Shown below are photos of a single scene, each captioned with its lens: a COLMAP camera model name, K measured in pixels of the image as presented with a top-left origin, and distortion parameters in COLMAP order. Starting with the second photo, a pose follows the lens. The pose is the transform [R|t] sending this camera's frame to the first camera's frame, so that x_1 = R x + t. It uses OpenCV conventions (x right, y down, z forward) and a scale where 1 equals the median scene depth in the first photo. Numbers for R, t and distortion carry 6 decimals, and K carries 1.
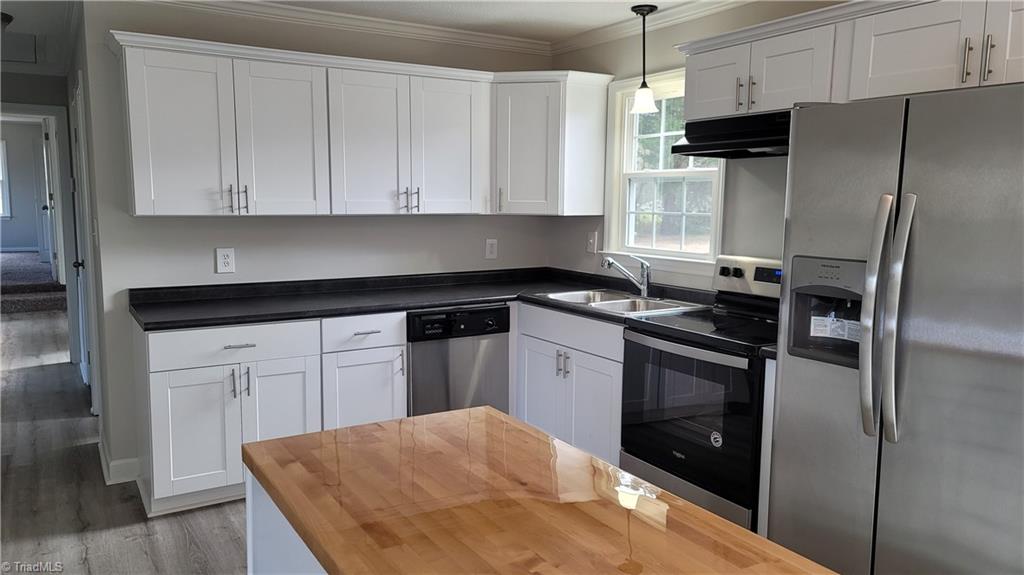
lens RADIAL K [[740.8, 0, 507.2], [0, 740.8, 286.6], [0, 0, 1]] dist [0.037541, -0.004627]
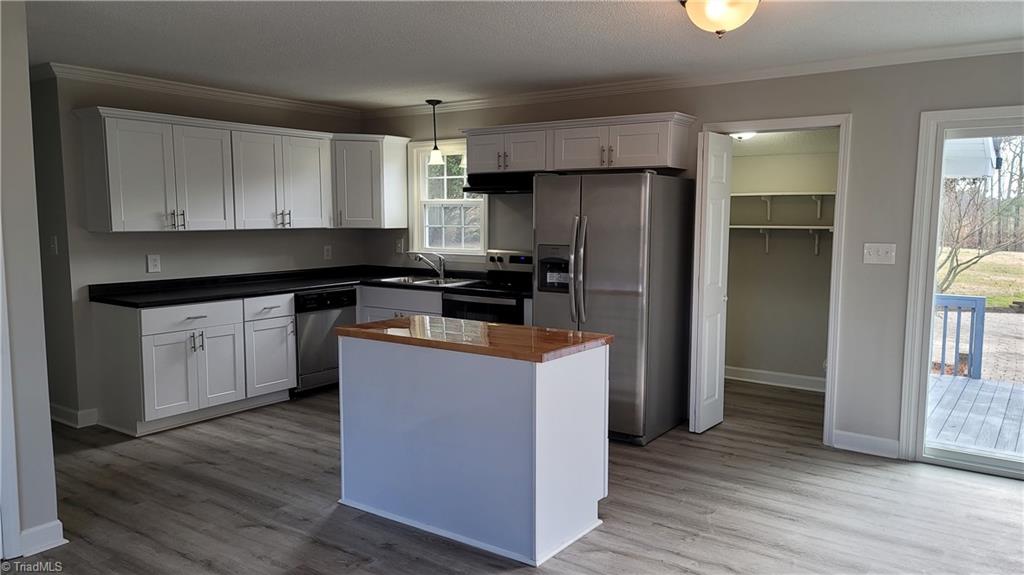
lens RADIAL K [[740.8, 0, 507.2], [0, 740.8, 286.6], [0, 0, 1]] dist [0.037541, -0.004627]
pose [[0.922346, -0.043098, 0.383953, -0.315424], [0.050931, 0.998650, -0.010251, 0.058008], [-0.382992, 0.029010, 0.923296, -0.561269]]
